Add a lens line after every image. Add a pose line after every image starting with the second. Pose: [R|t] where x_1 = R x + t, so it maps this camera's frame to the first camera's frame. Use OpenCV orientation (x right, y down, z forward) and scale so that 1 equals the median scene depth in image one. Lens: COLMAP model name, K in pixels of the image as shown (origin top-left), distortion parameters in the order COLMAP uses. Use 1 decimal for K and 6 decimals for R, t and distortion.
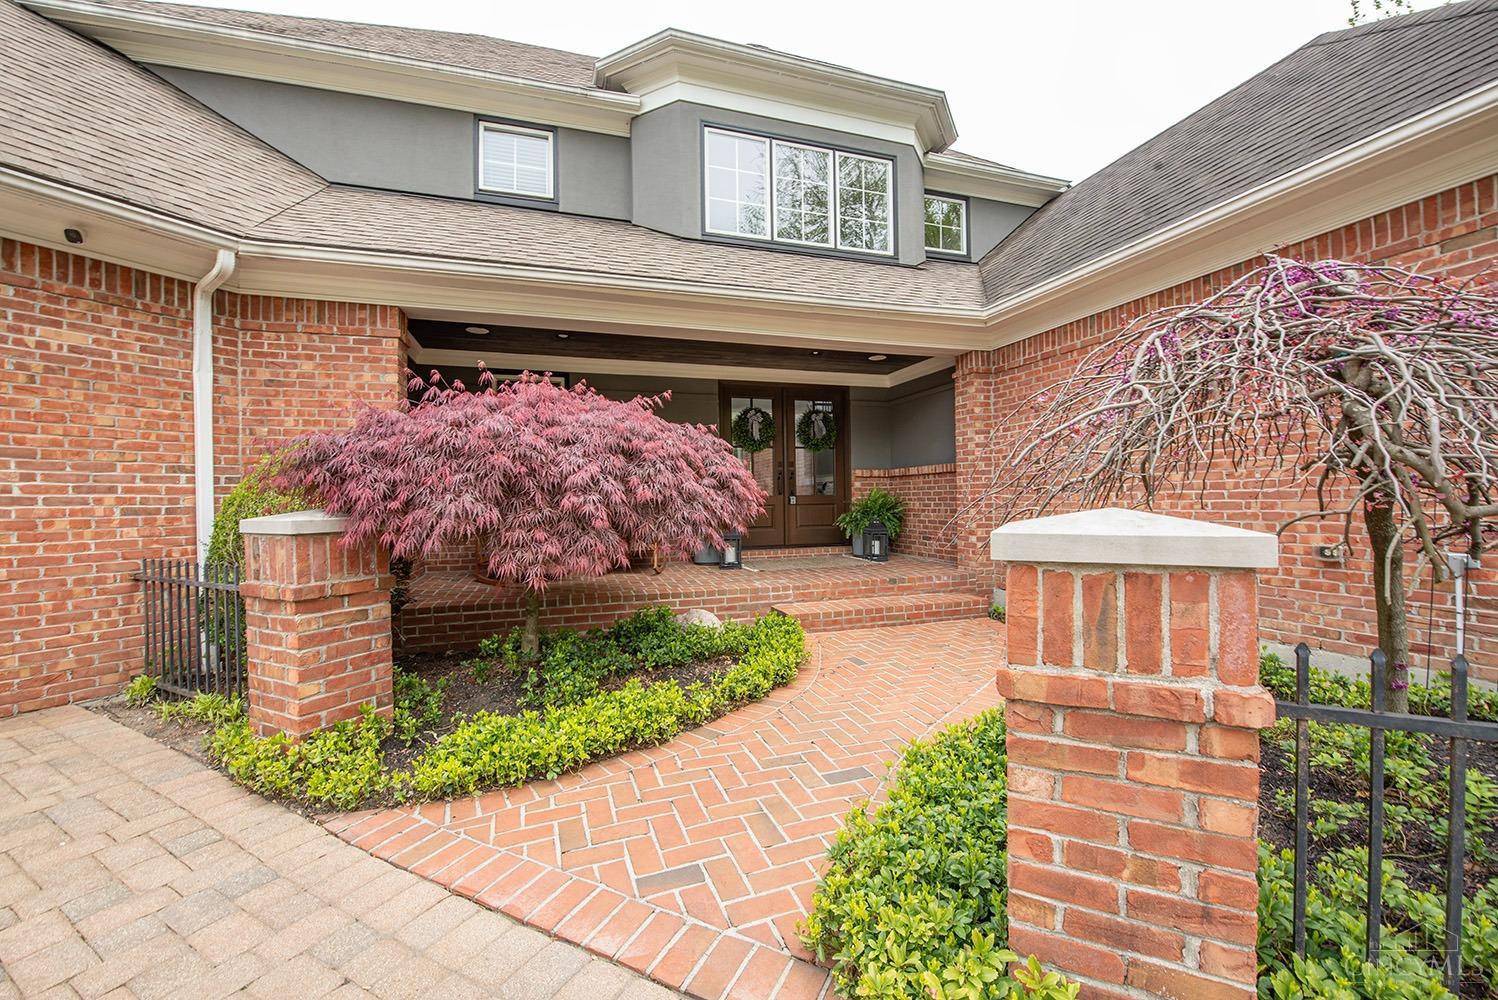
lens RADIAL K [[600.7, 0, 746.3], [0, 600.7, 504.6], [0, 0, 1]] dist [-0.011549, -0.000576]
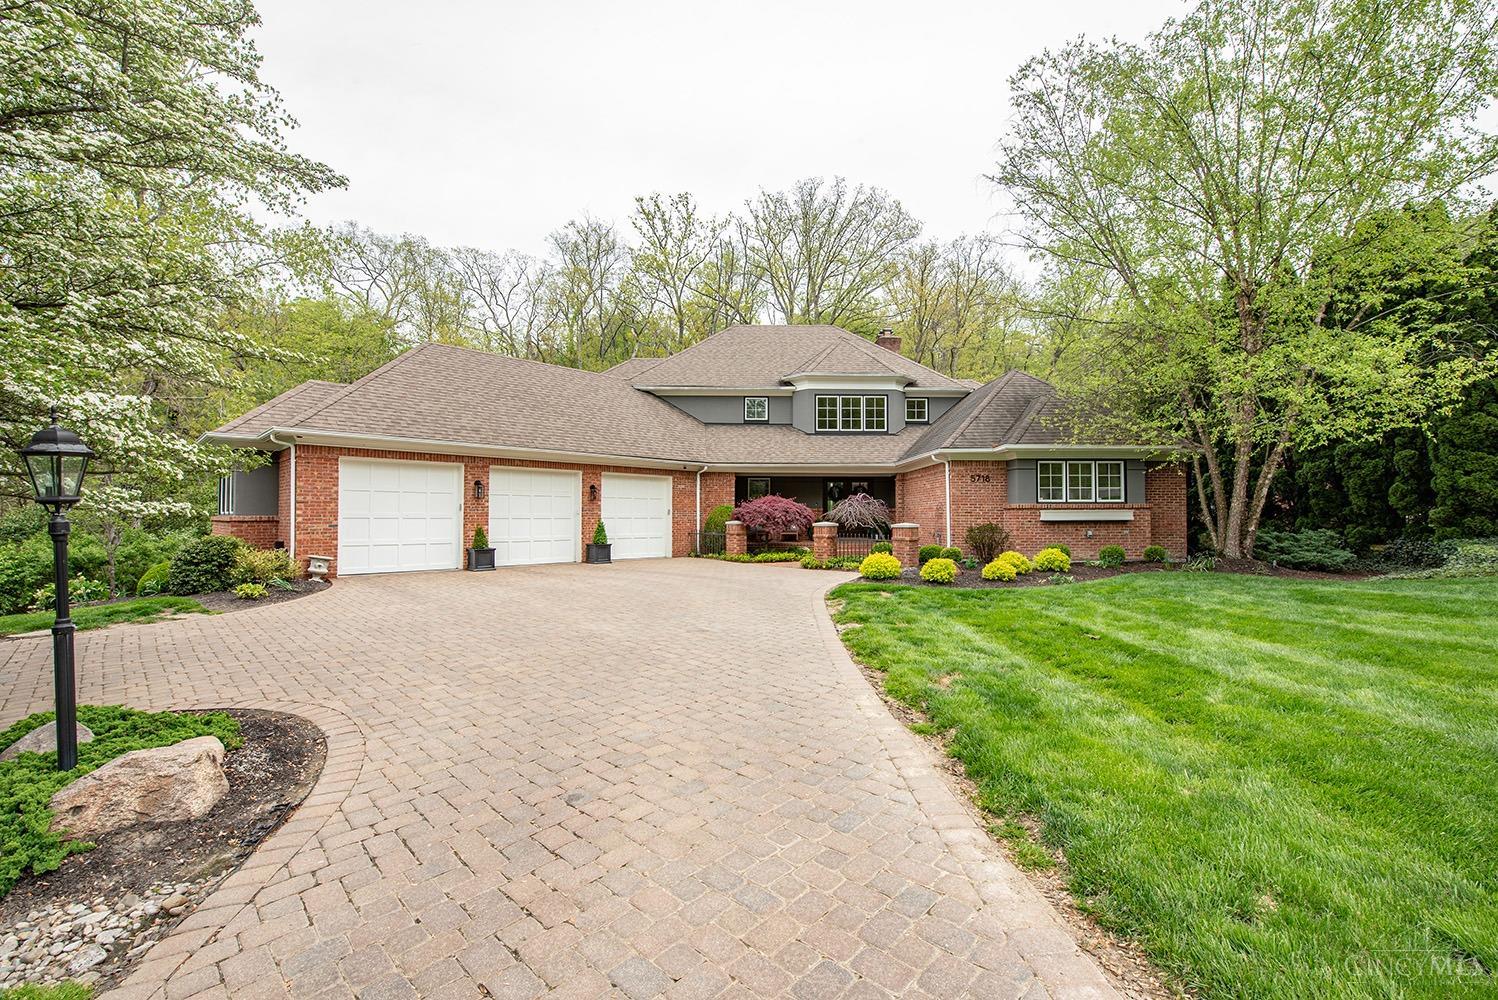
lens RADIAL K [[600.7, 0, 747.6], [0, 600.7, 509.0], [0, 0, 1]] dist [-0.011549, -0.000576]
pose [[0.956193, 0.012795, -0.292458, 0.656084], [-0.016293, 0.999822, -0.009527, -0.028860], [0.292284, 0.013875, 0.956231, -2.665832]]
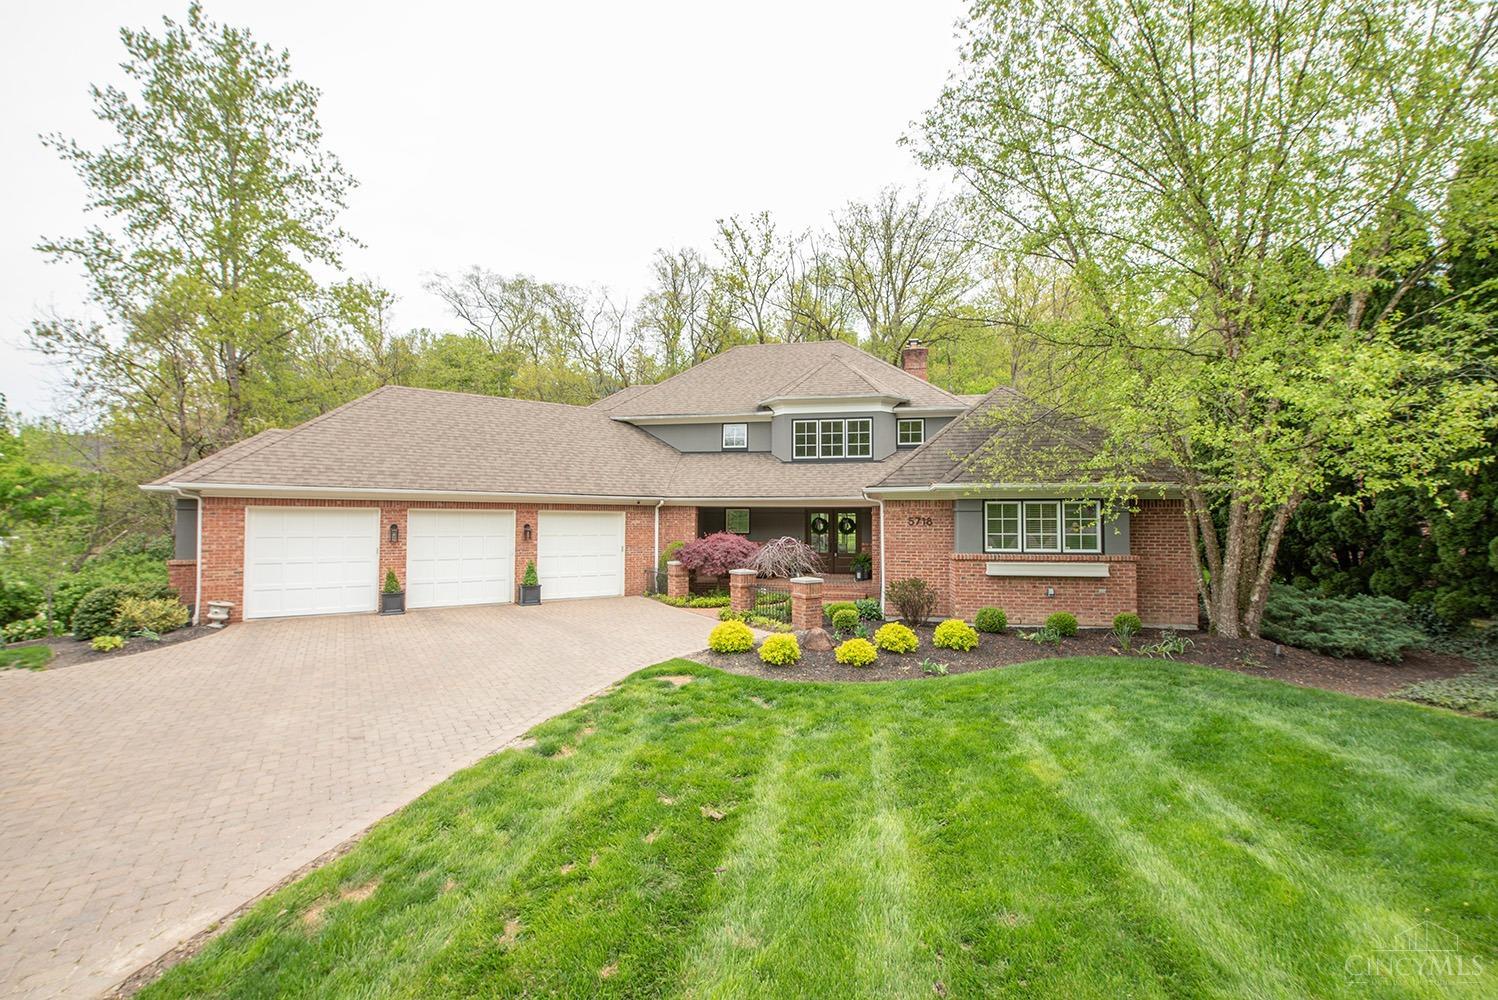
lens RADIAL K [[597.1, 0, 749.8], [0, 597.1, 493.9], [0, 0, 1]] dist [-0.011415, 0.000253]
pose [[0.878482, -0.004924, -0.477750, 1.438628], [-0.018134, 0.998883, -0.043639, -0.215639], [0.477431, 0.046999, 0.877411, -2.042900]]
